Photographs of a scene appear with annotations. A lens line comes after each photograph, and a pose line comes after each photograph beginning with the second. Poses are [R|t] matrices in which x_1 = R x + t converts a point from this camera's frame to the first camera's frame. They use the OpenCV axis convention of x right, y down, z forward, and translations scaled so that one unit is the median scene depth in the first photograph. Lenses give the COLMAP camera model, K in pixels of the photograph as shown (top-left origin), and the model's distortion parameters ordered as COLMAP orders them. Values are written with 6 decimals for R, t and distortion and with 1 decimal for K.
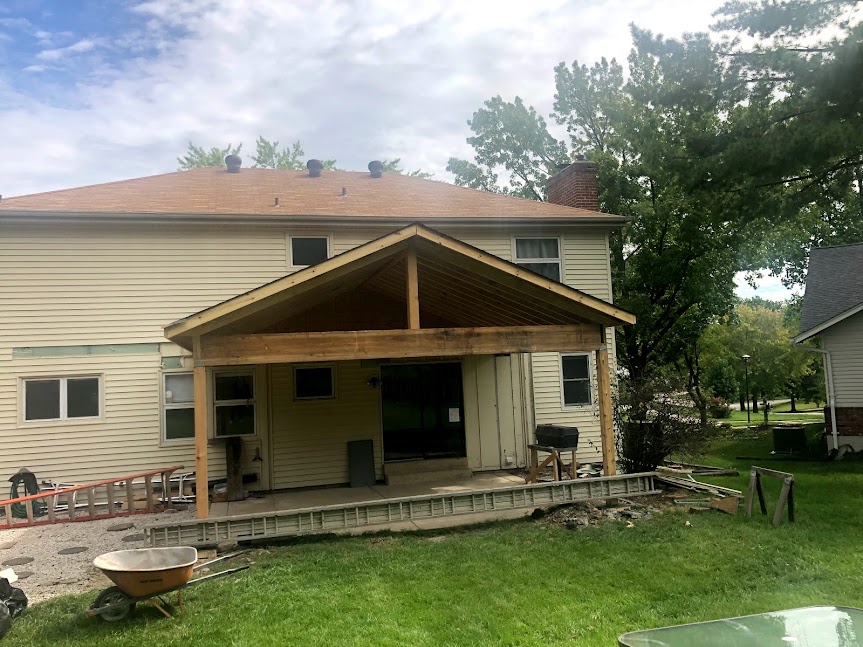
lens RADIAL K [[700.5, 0, 429.4], [0, 700.5, 319.5], [0, 0, 1]] dist [0.026461, -0.003990]
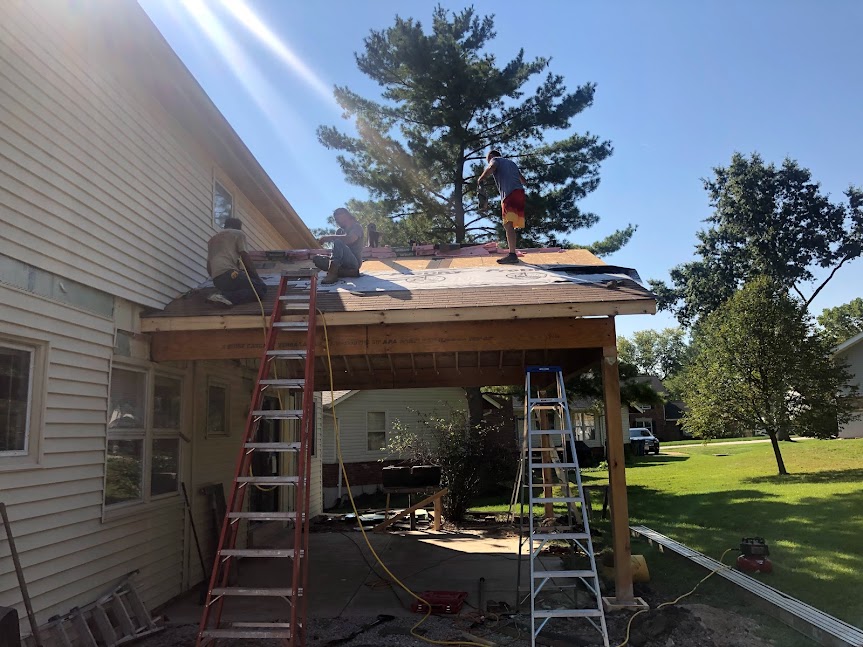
lens RADIAL K [[701.9, 0, 443.7], [0, 701.9, 329.4], [0, 0, 1]] dist [0.020762, -0.001531]
pose [[0.272486, 0.176423, 0.945847, -0.711092], [-0.052980, 0.984305, -0.168333, 0.112992], [-0.960700, -0.004243, 0.277556, 0.607782]]
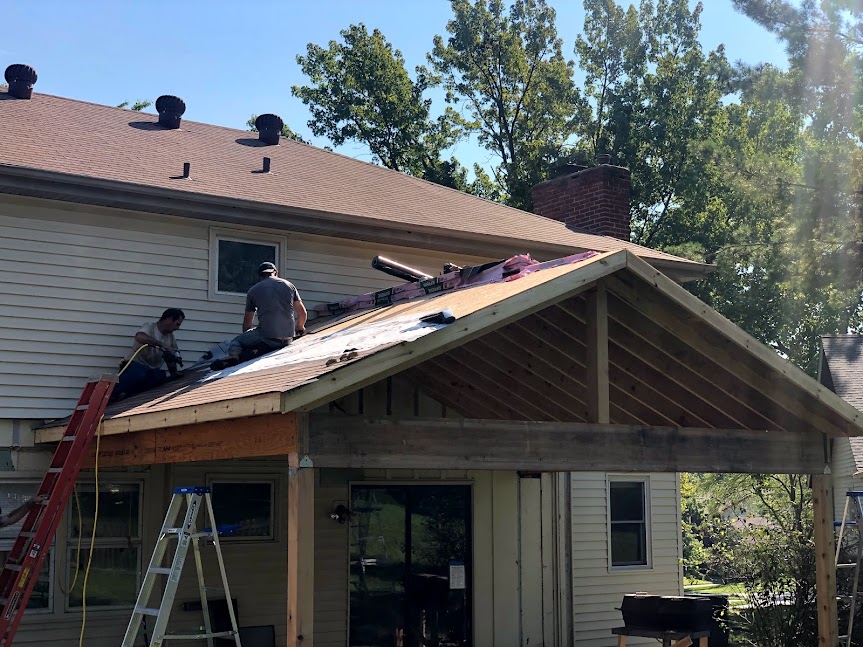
lens RADIAL K [[1279.5, 0, 449.5], [0, 1279.5, 329.6], [0, 0, 1]] dist [0.038776, -0.036511]
pose [[0.930896, 0.087616, 0.354621, -0.369119], [-0.063107, 0.994785, -0.080123, 0.020208], [-0.359792, 0.052207, 0.931571, 0.015982]]
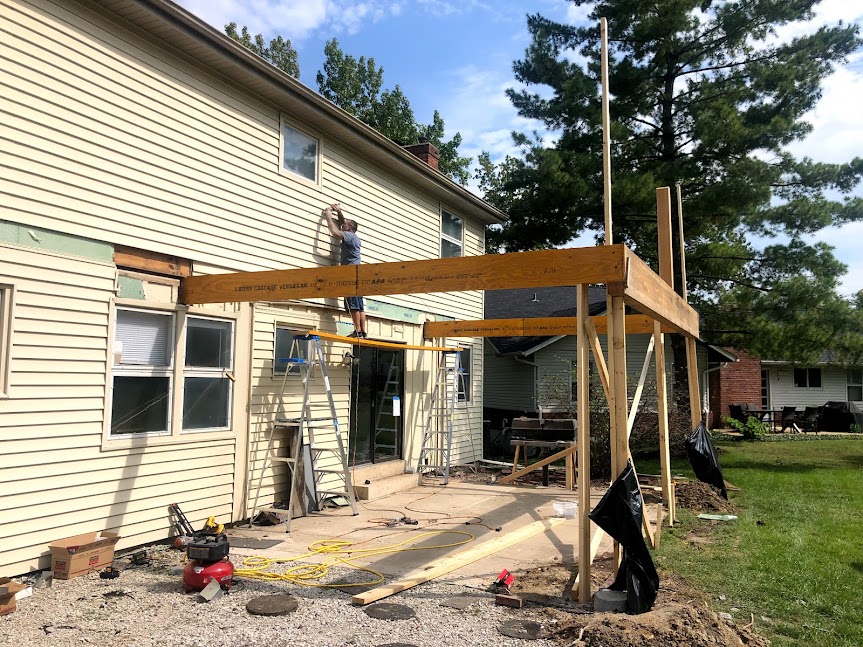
lens RADIAL K [[703.6, 0, 431.5], [0, 703.6, 323.5], [0, 0, 1]] dist [0.000447, -0.005299]
pose [[0.643390, 0.117410, 0.756481, -0.569027], [-0.099181, 0.992625, -0.069707, 0.094980], [-0.759087, -0.030180, 0.650290, 0.459926]]
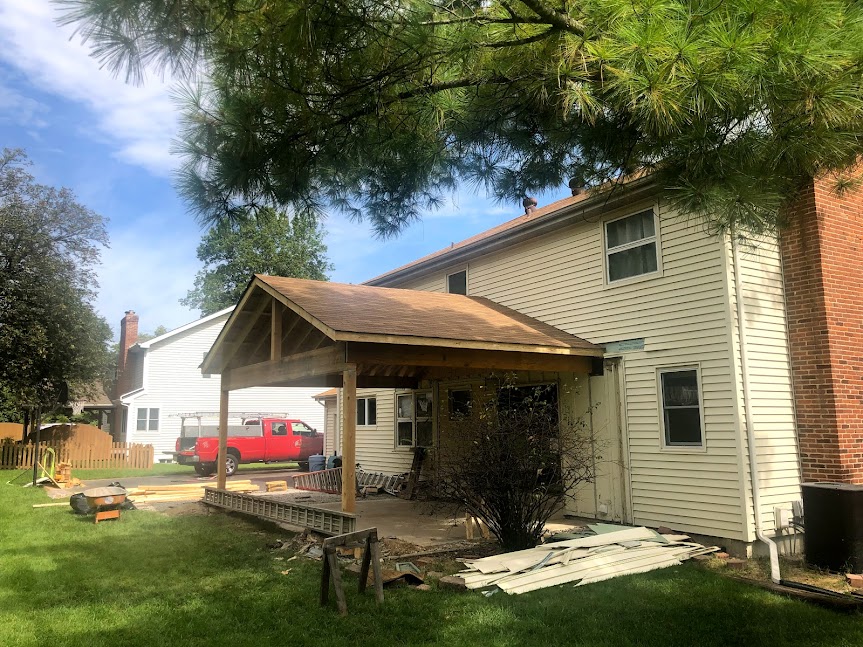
lens RADIAL K [[705.7, 0, 431.4], [0, 705.7, 312.8], [0, 0, 1]] dist [0.009890, -0.003533]
pose [[0.307758, -0.105973, -0.945545, 0.851010], [0.070878, 0.993570, -0.088286, 0.041480], [0.948821, -0.039847, 0.313290, 0.603057]]
